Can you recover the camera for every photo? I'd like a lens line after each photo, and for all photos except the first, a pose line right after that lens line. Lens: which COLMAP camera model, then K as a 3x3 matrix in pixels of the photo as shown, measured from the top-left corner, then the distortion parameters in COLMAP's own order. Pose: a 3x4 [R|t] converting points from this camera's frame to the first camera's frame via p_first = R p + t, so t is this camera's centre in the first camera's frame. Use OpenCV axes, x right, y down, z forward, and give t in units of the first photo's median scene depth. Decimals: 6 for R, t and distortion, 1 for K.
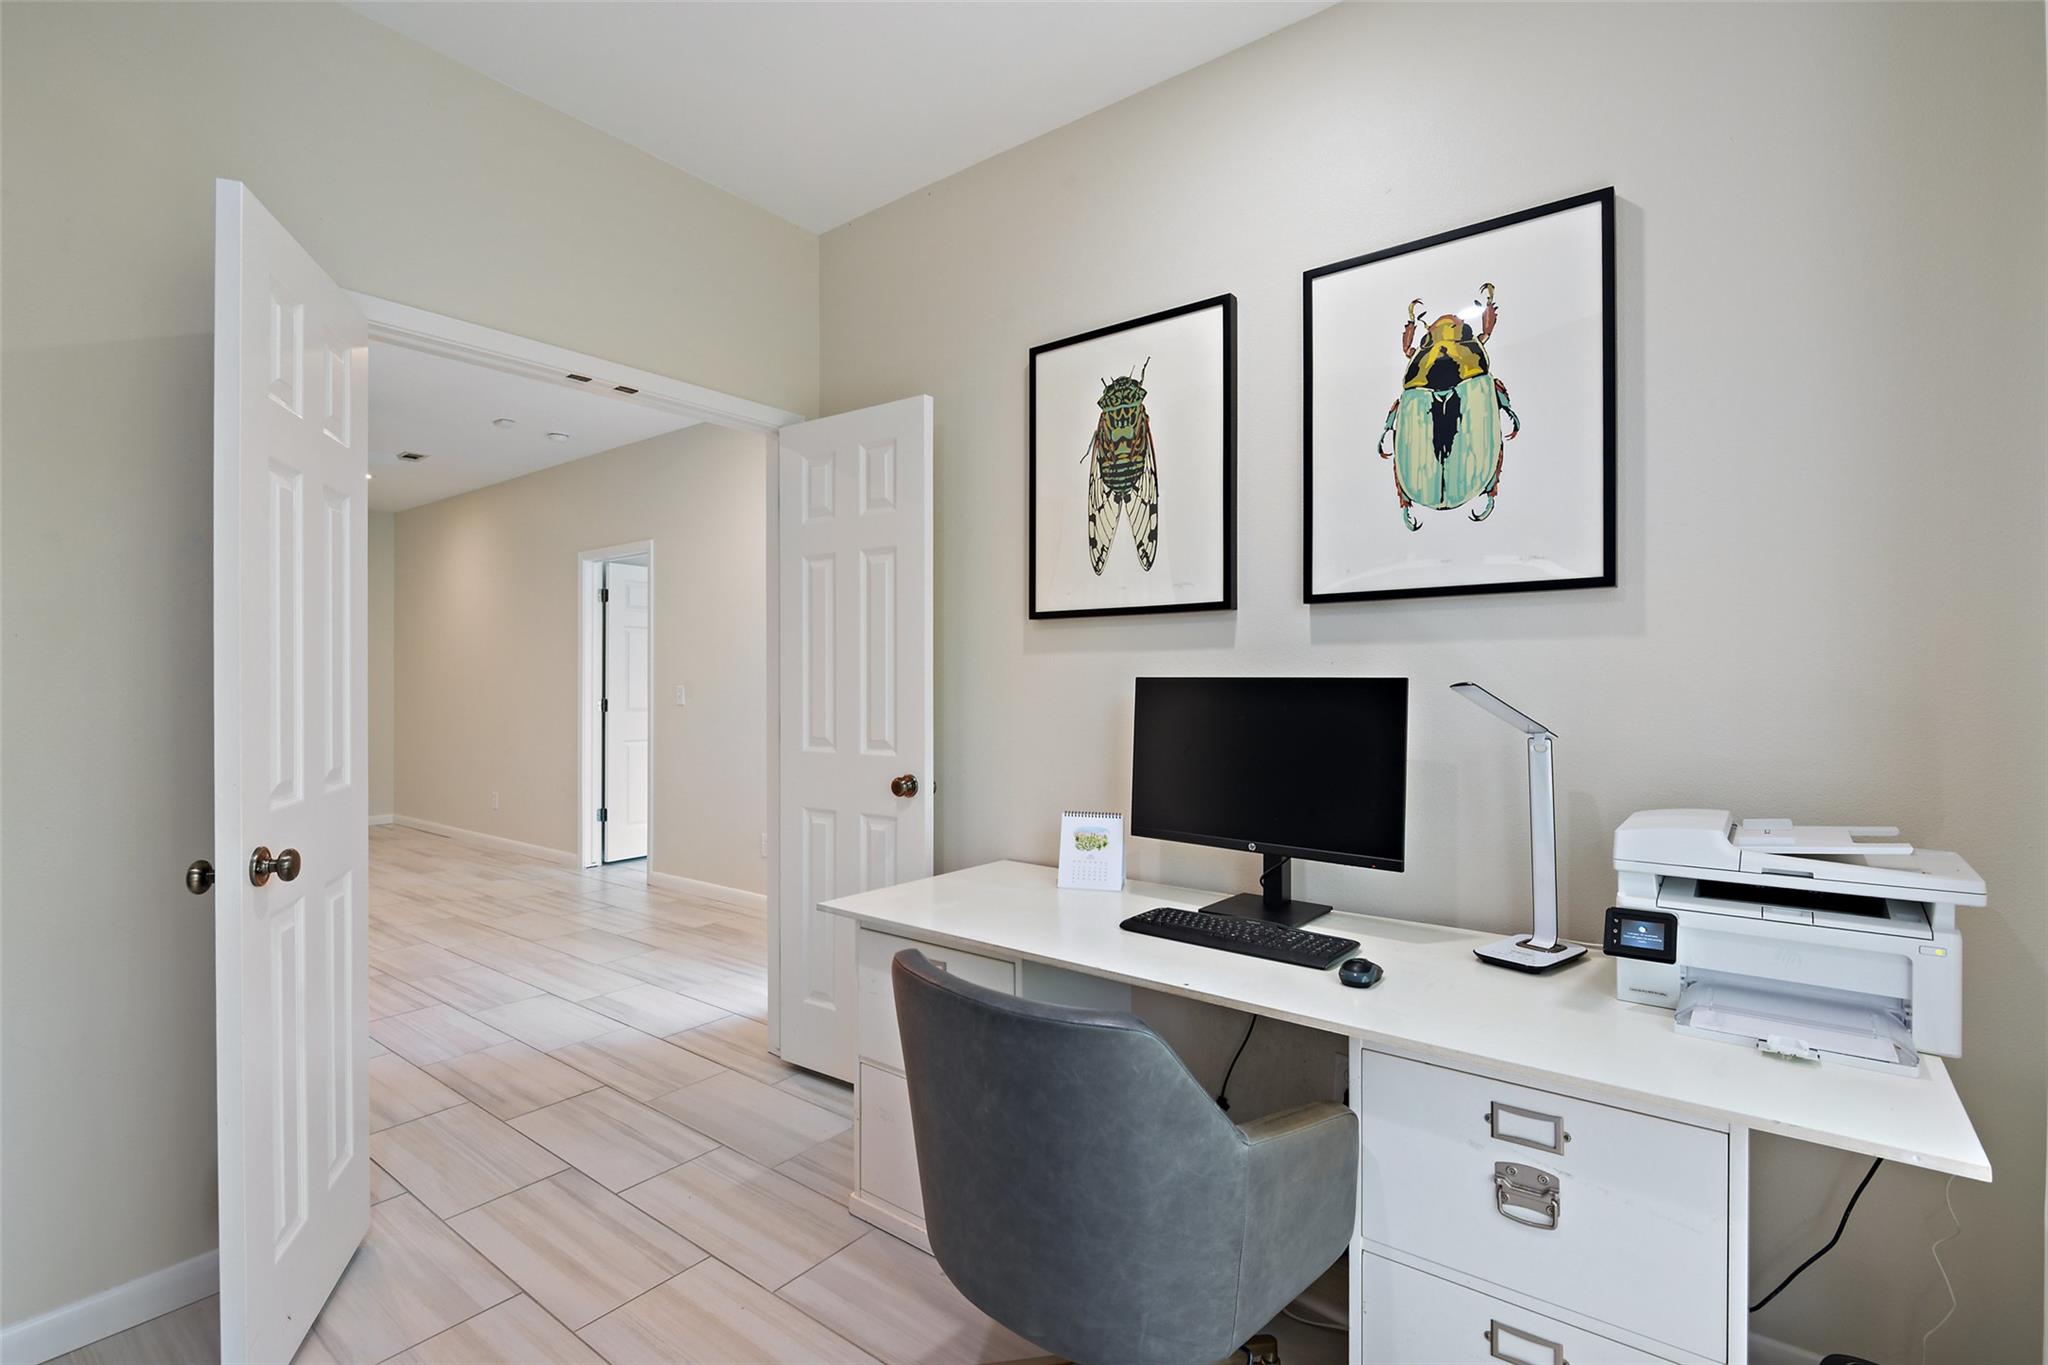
lens RADIAL K [[933.6, 0, 1031.6], [0, 933.6, 684.3], [0, 0, 1]] dist [0.004344, -0.008456]
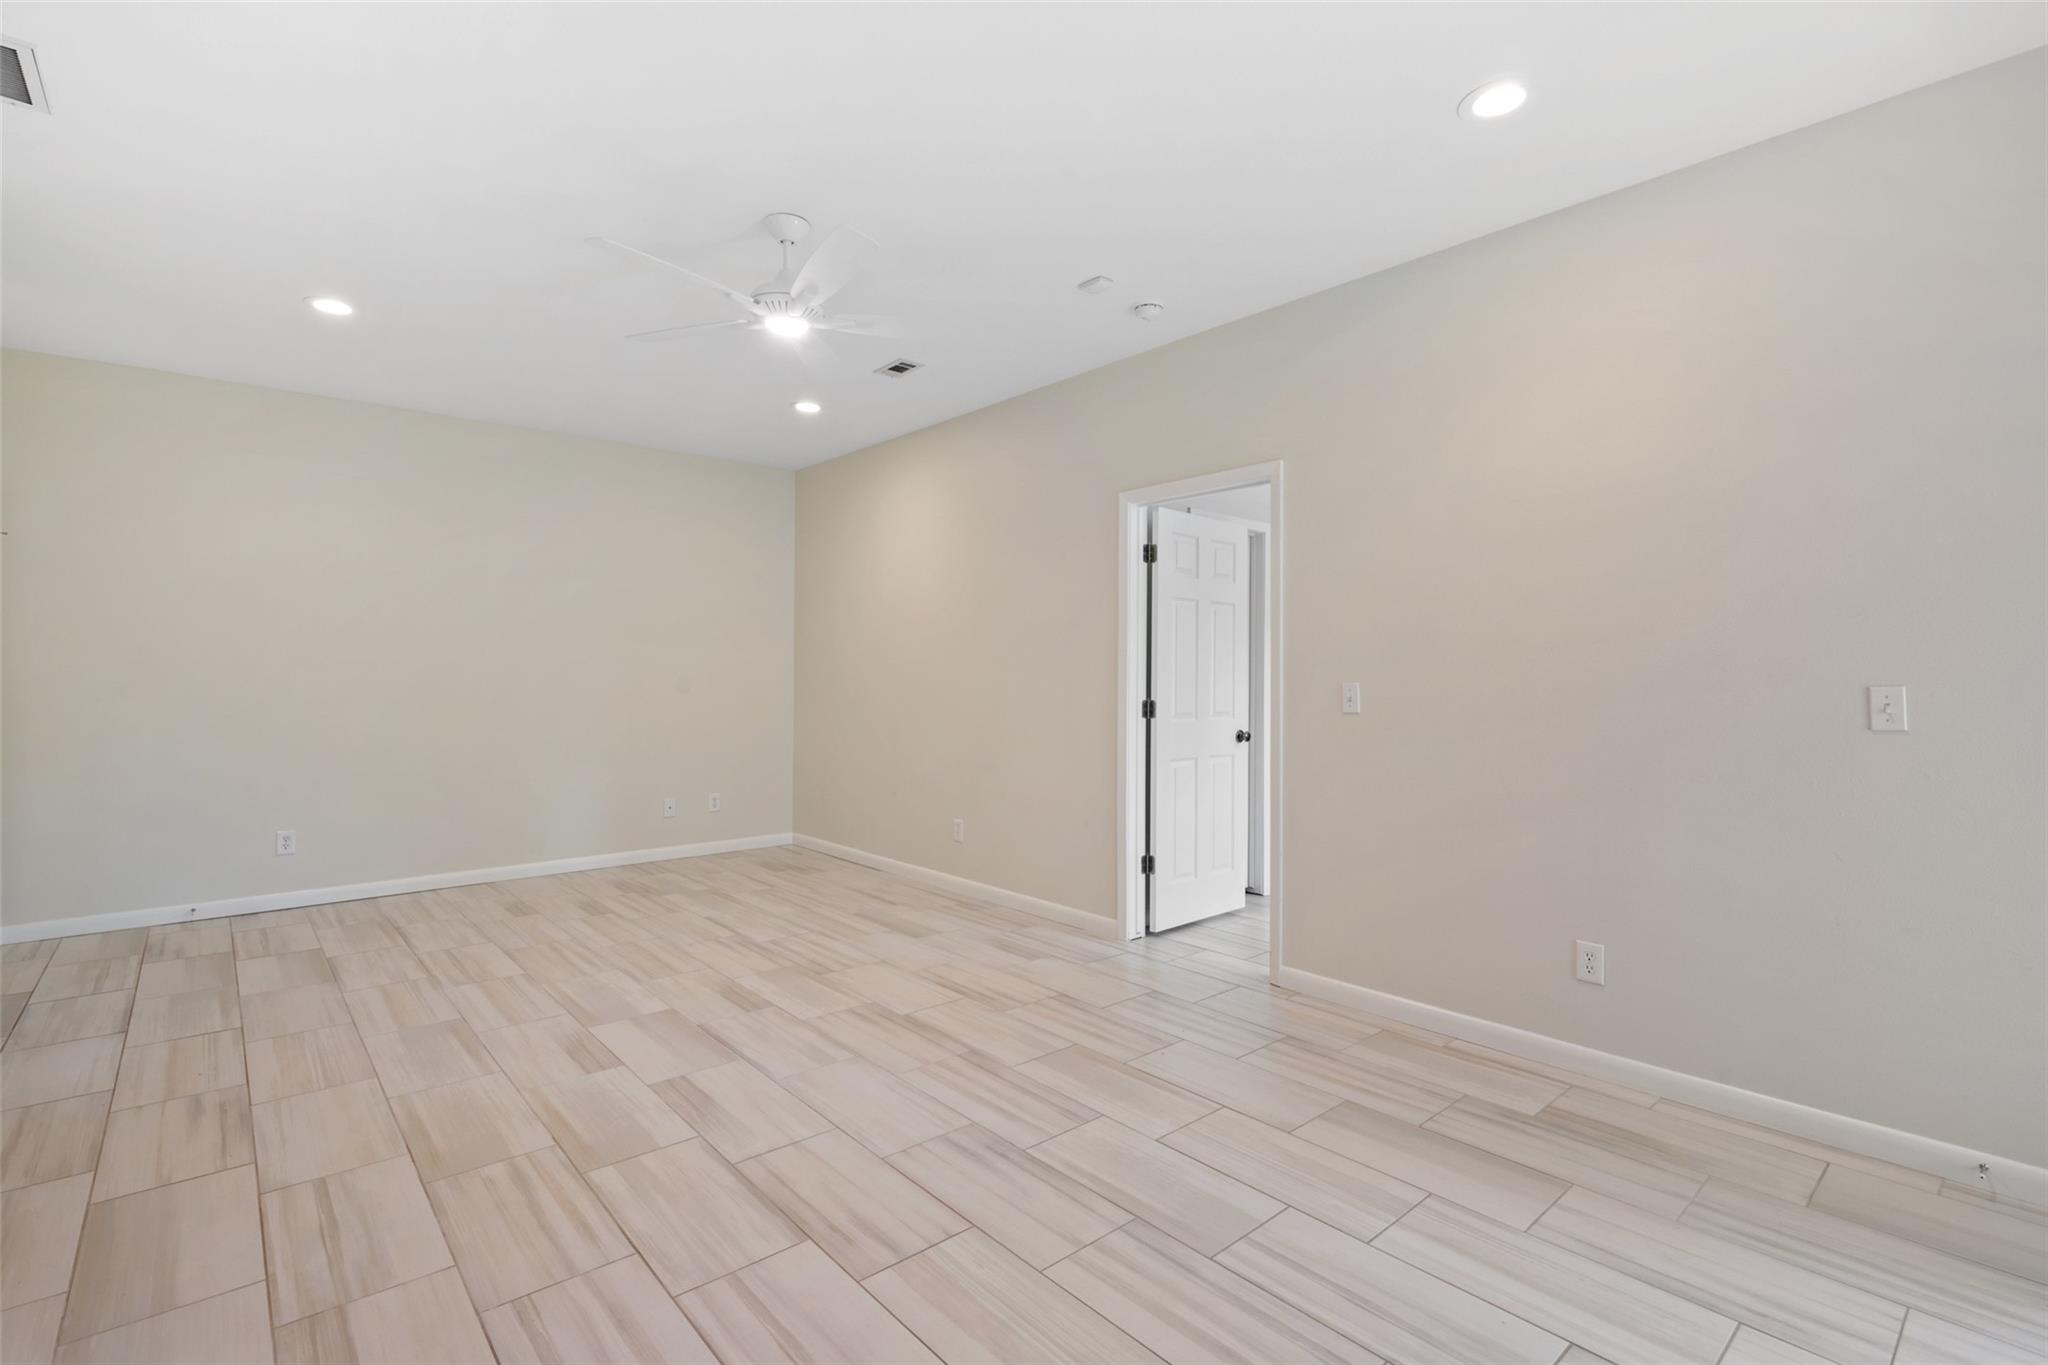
lens RADIAL K [[933.6, 0, 1017.4], [0, 933.6, 681.6], [0, 0, 1]] dist [0.004344, -0.008456]
pose [[0.979447, 0.004527, -0.201650, -0.416618], [-0.003493, 0.999979, 0.005480, -0.002101], [0.201671, -0.004662, 0.979442, 0.291759]]
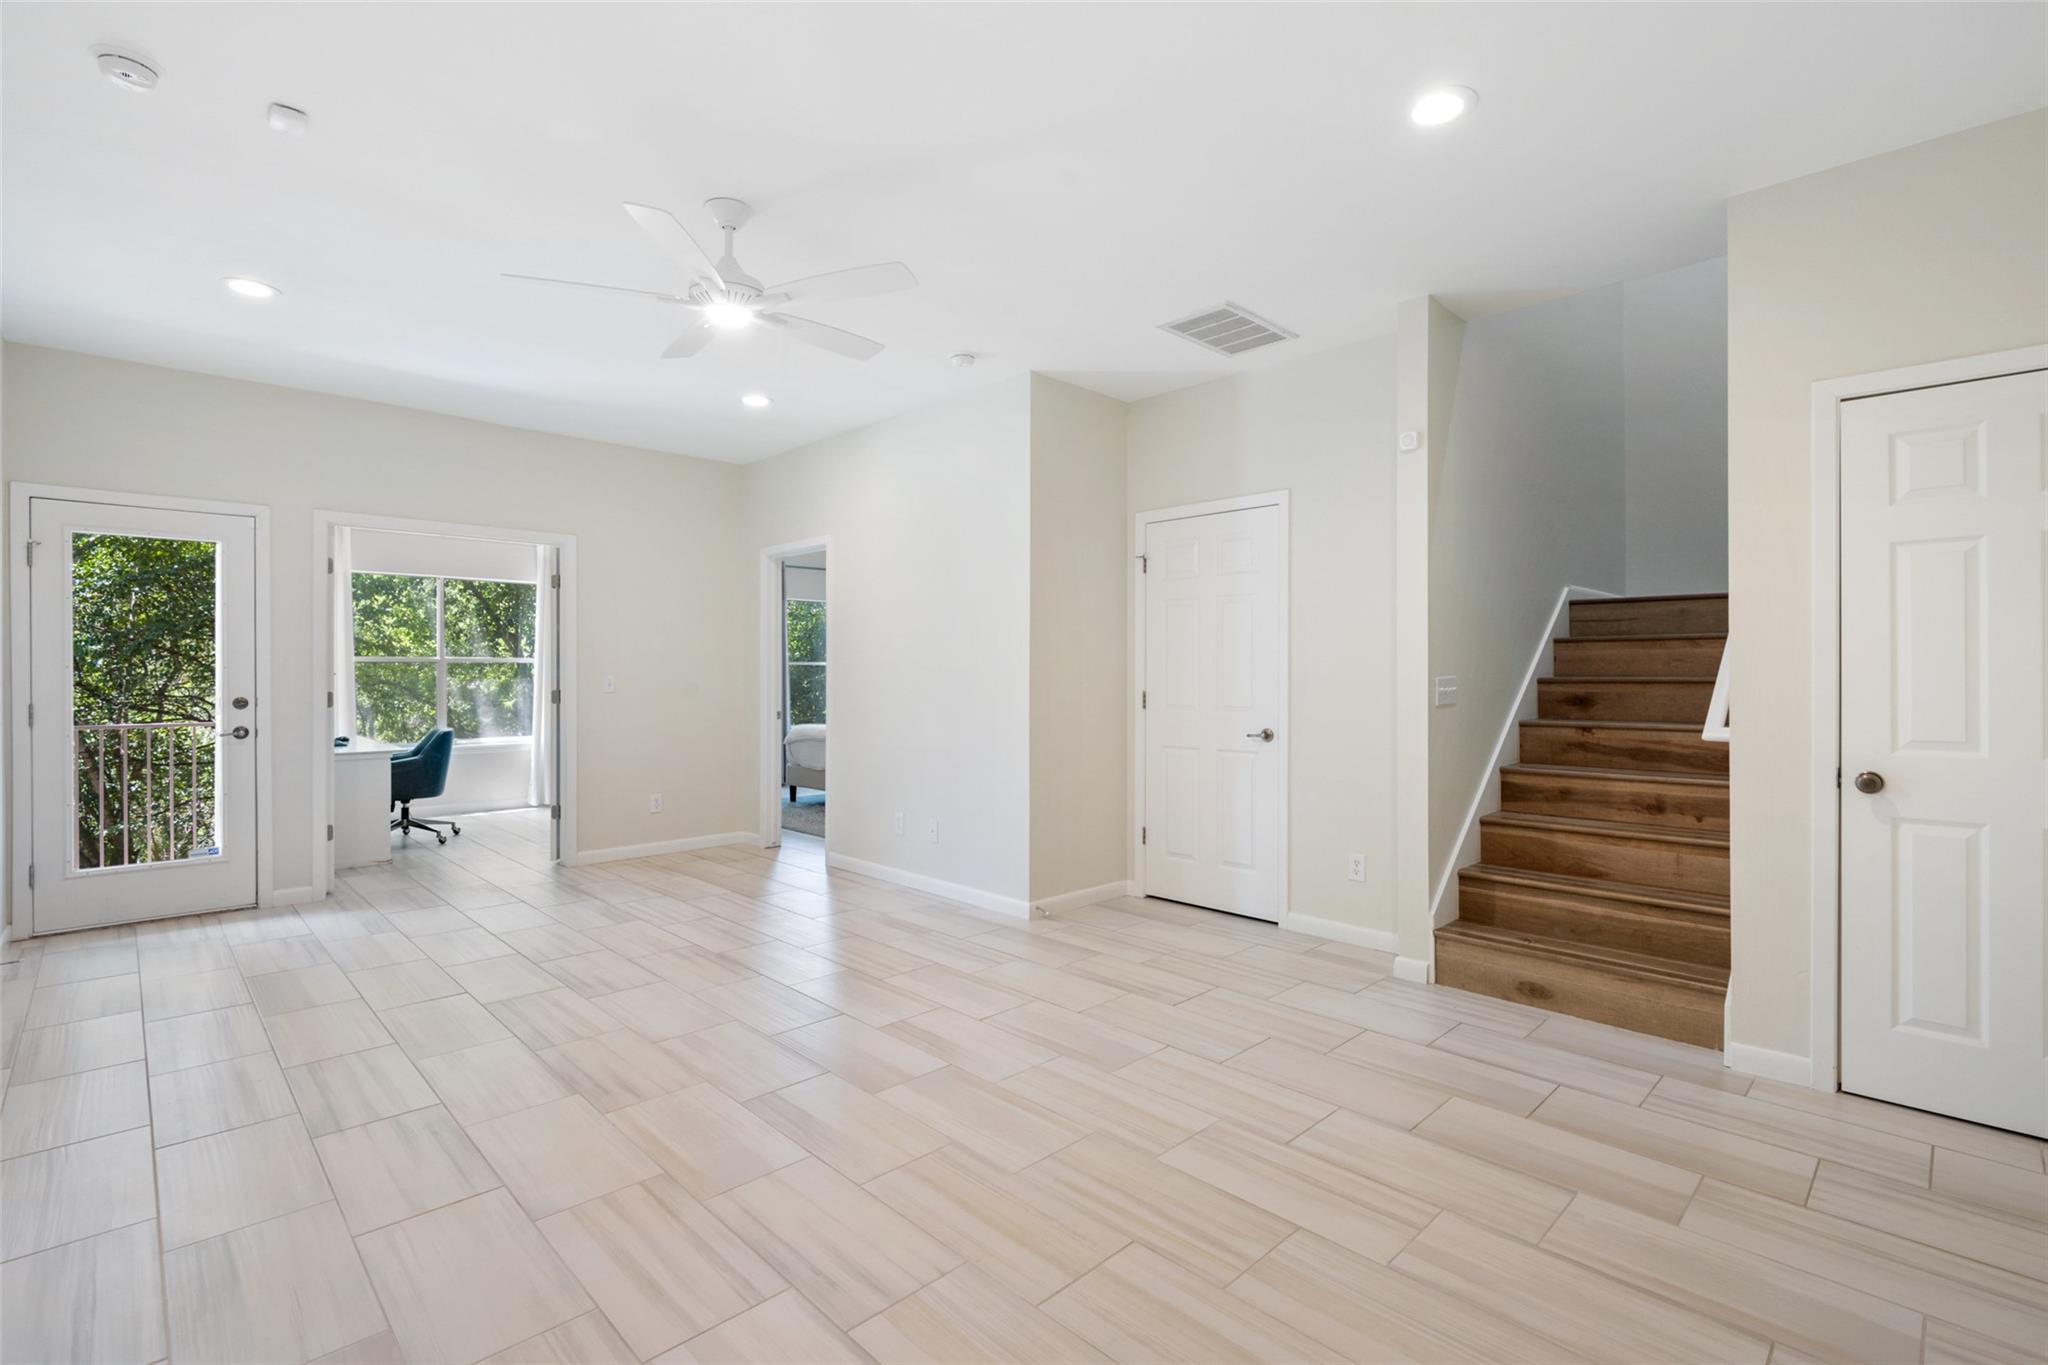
lens RADIAL K [[933.6, 0, 1022.5], [0, 933.6, 683.2], [0, 0, 1]] dist [0.004344, -0.008456]
pose [[-0.989383, -0.002072, 0.145320, -0.859442], [-0.000656, 0.999952, 0.009788, -0.001014], [-0.145333, 0.009588, -0.989336, 1.209803]]
